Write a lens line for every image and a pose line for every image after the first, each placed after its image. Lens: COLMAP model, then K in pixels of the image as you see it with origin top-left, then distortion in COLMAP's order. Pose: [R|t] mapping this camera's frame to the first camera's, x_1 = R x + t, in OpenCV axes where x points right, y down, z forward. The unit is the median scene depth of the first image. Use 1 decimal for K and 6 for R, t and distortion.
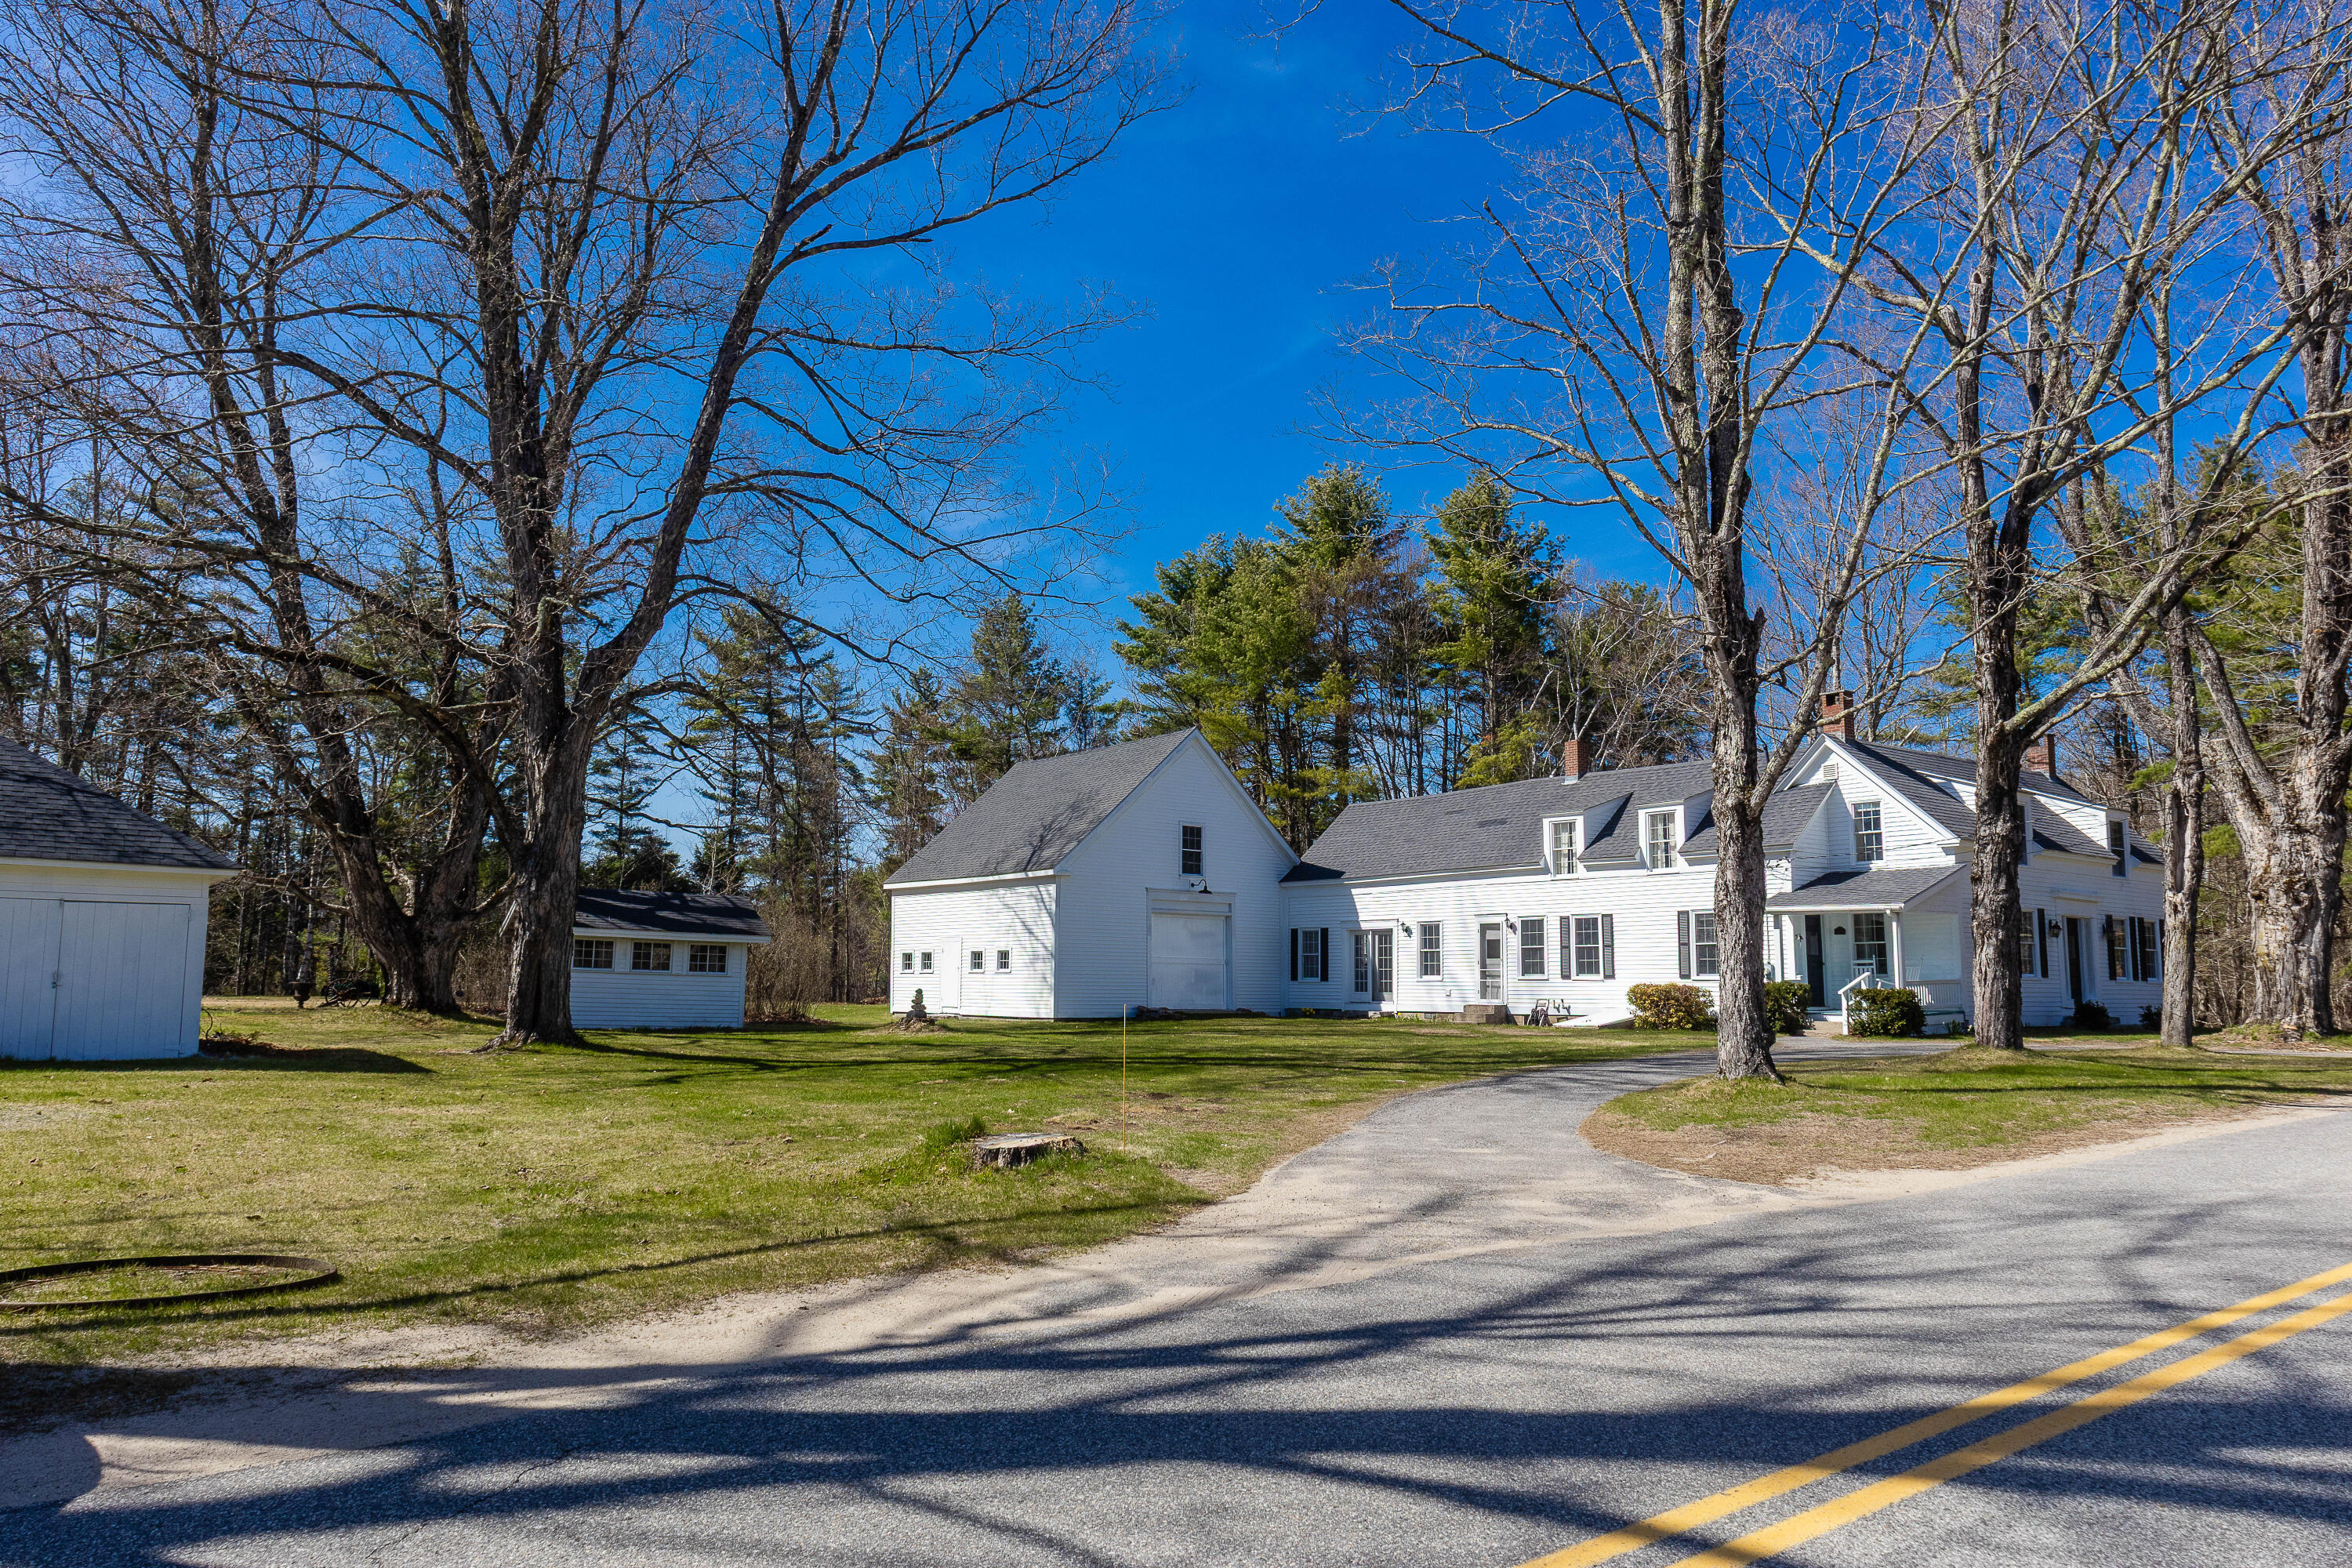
lens RADIAL K [[1595.4, 0, 1182.5], [0, 1595.4, 798.3], [0, 0, 1]] dist [0.003142, -0.002284]
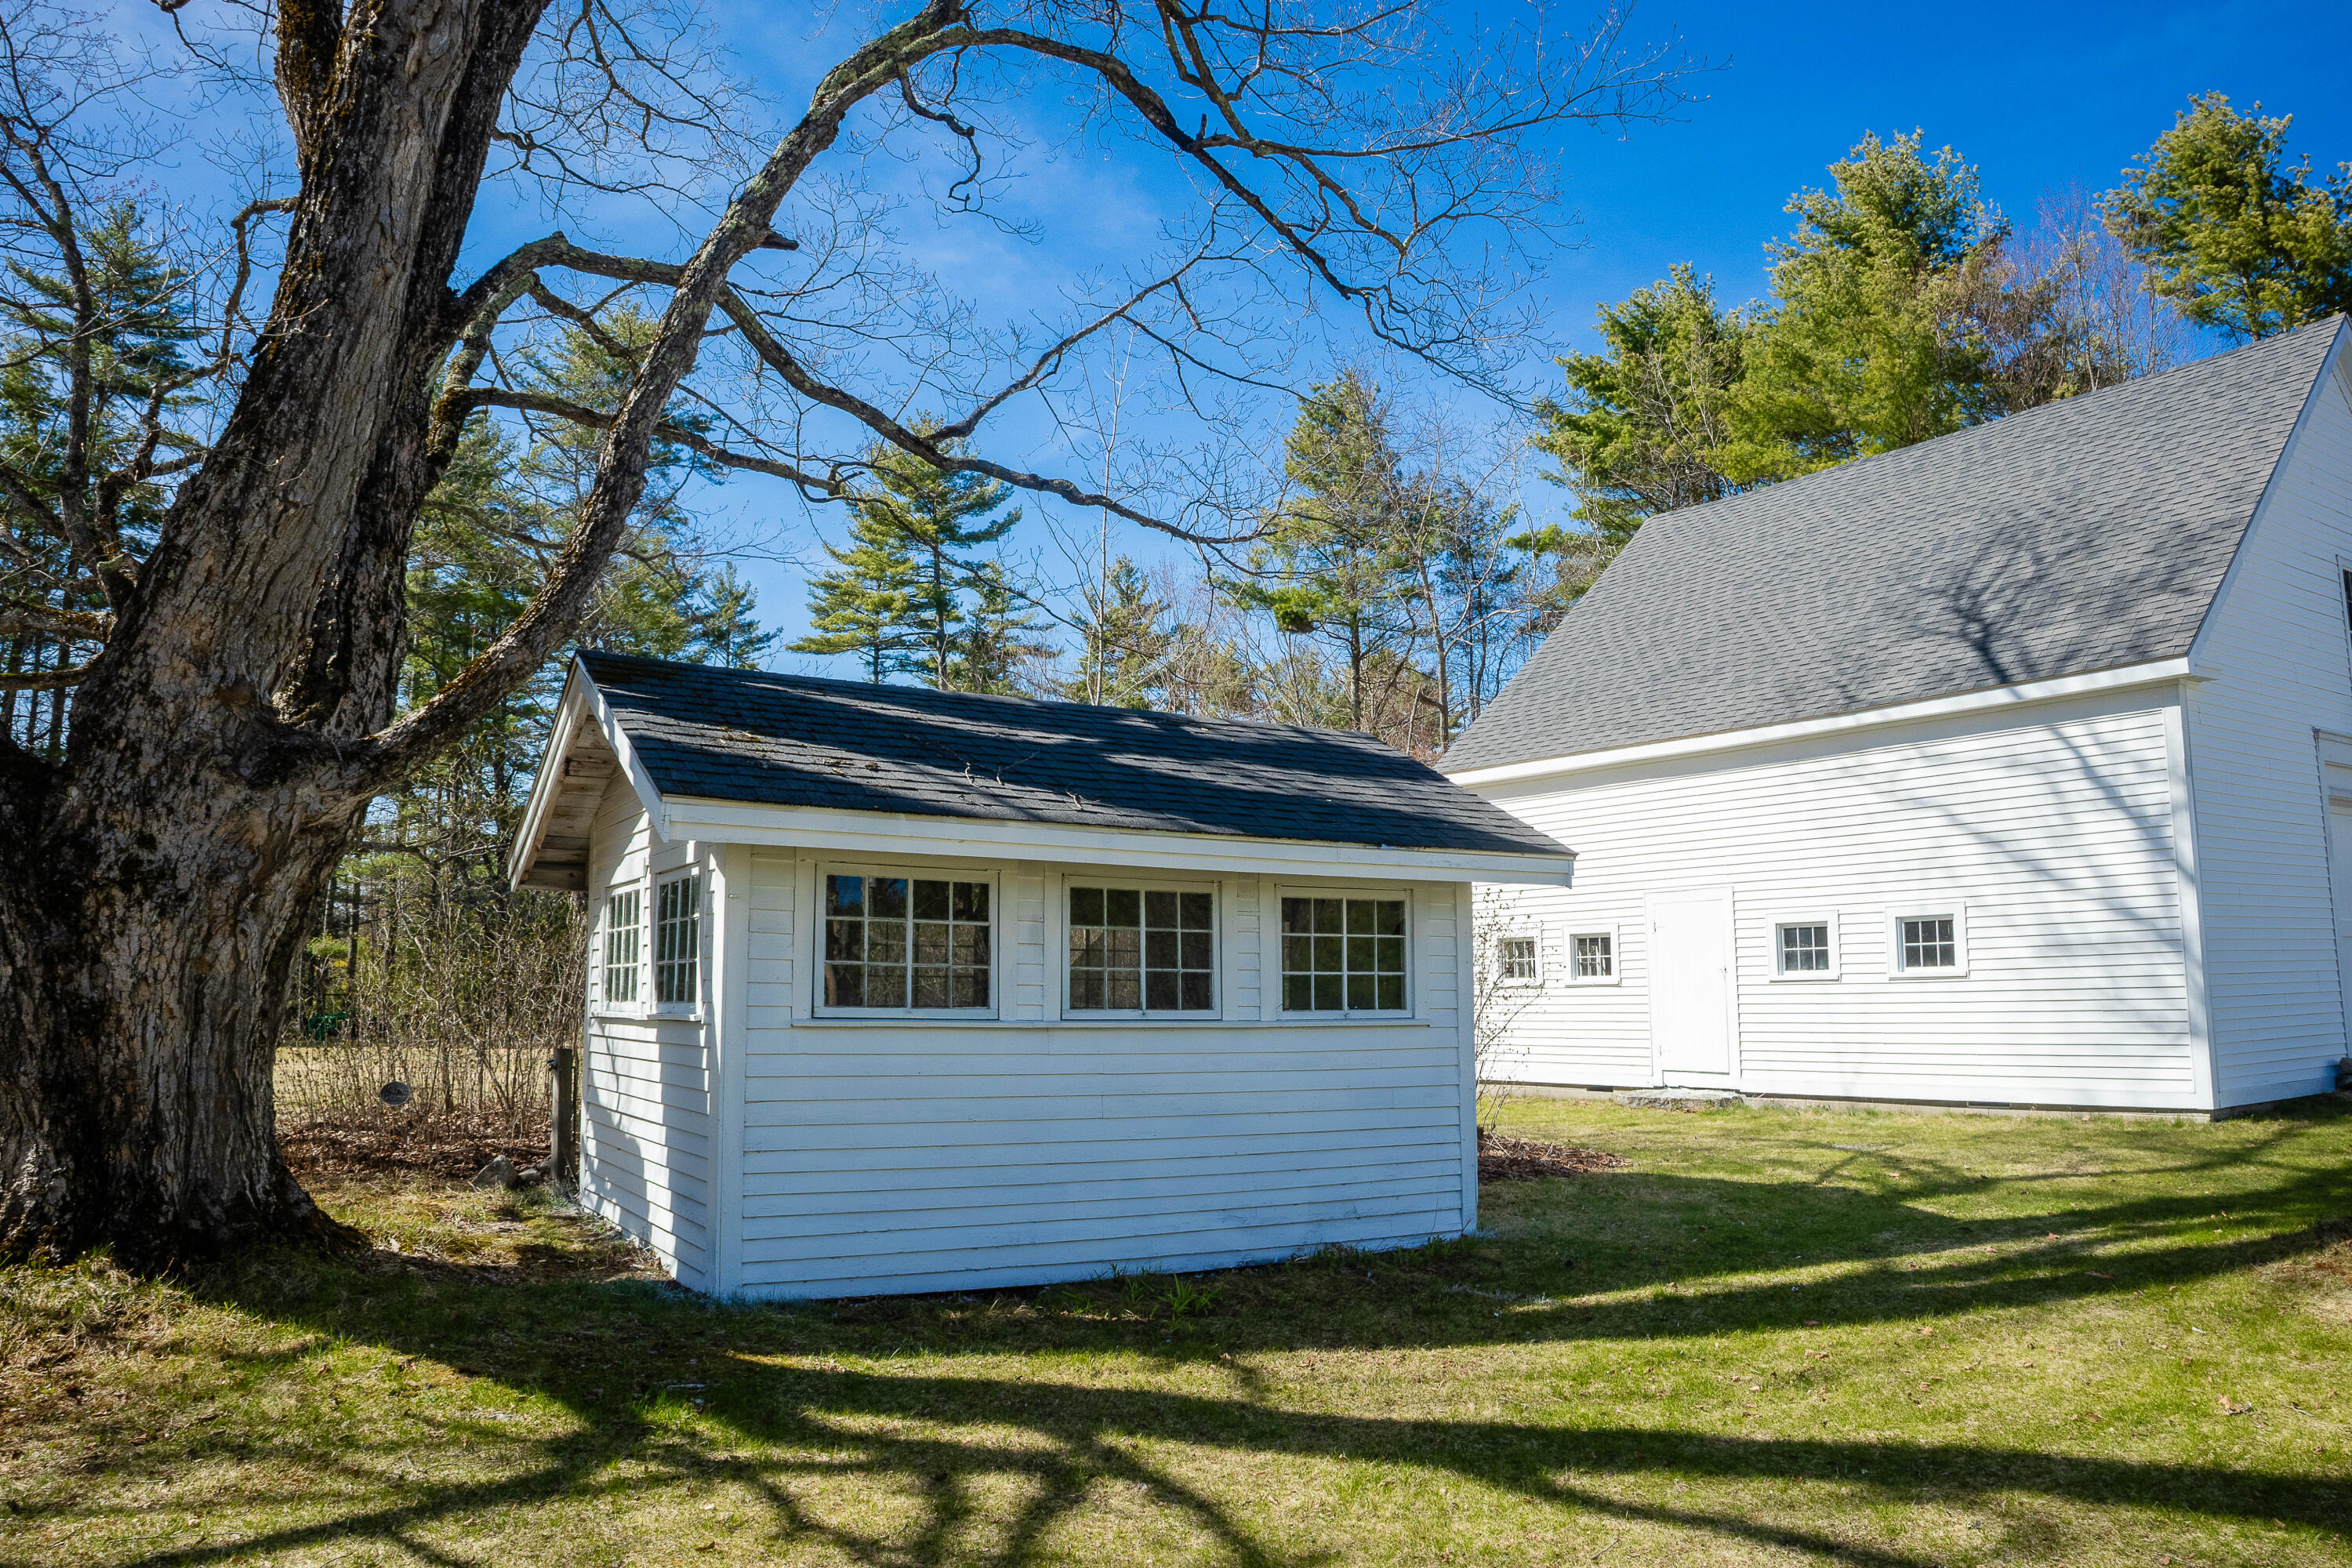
lens RADIAL K [[1728.0, 0, 1245.5], [0, 1728.0, 787.7], [0, 0, 1]] dist [-0.082132, -0.000714]
pose [[0.999314, -0.030781, -0.020583, -0.268774], [0.030754, 0.999526, -0.001635, 0.065812], [0.020624, 0.001001, 0.999787, 0.646623]]
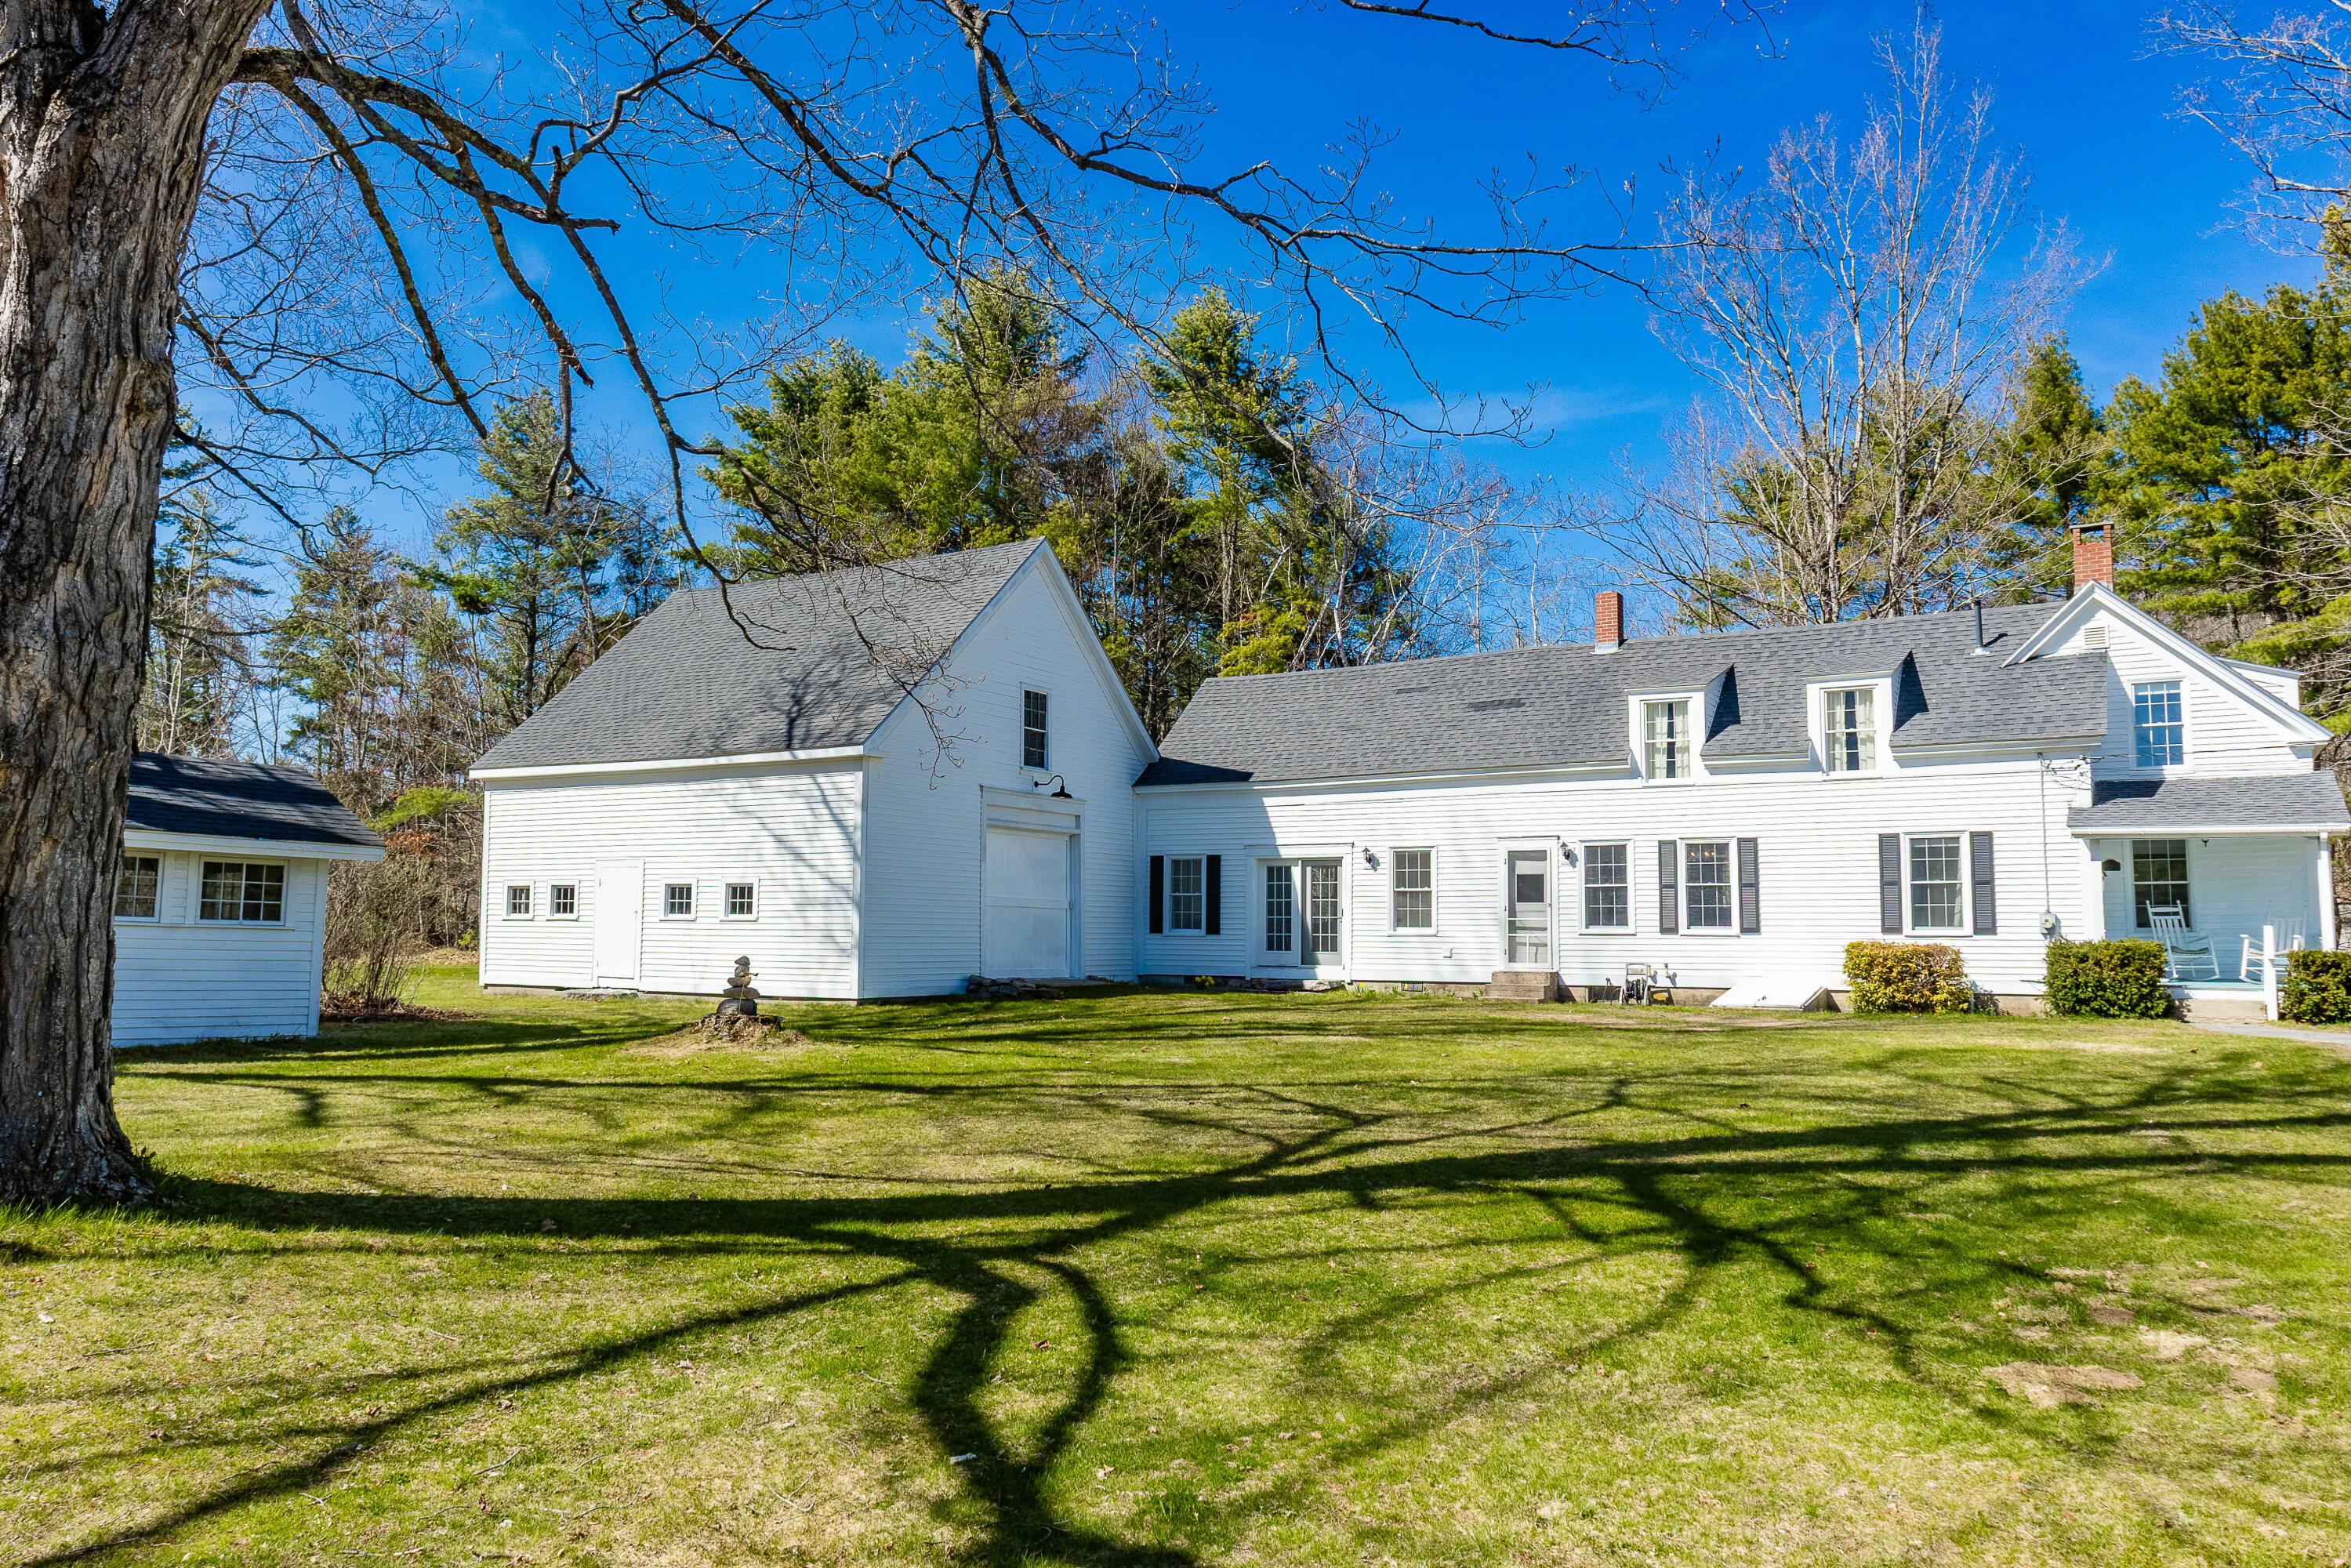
lens RADIAL K [[1678.5, 0, 1175.5], [0, 1678.5, 784.0], [0, 0, 1]] dist [0.002631, 0.000062]
pose [[0.938849, 0.030625, 0.342963, -0.184161], [-0.040911, 0.998903, 0.022795, 0.039697], [-0.341889, -0.035432, 0.939072, 0.380958]]
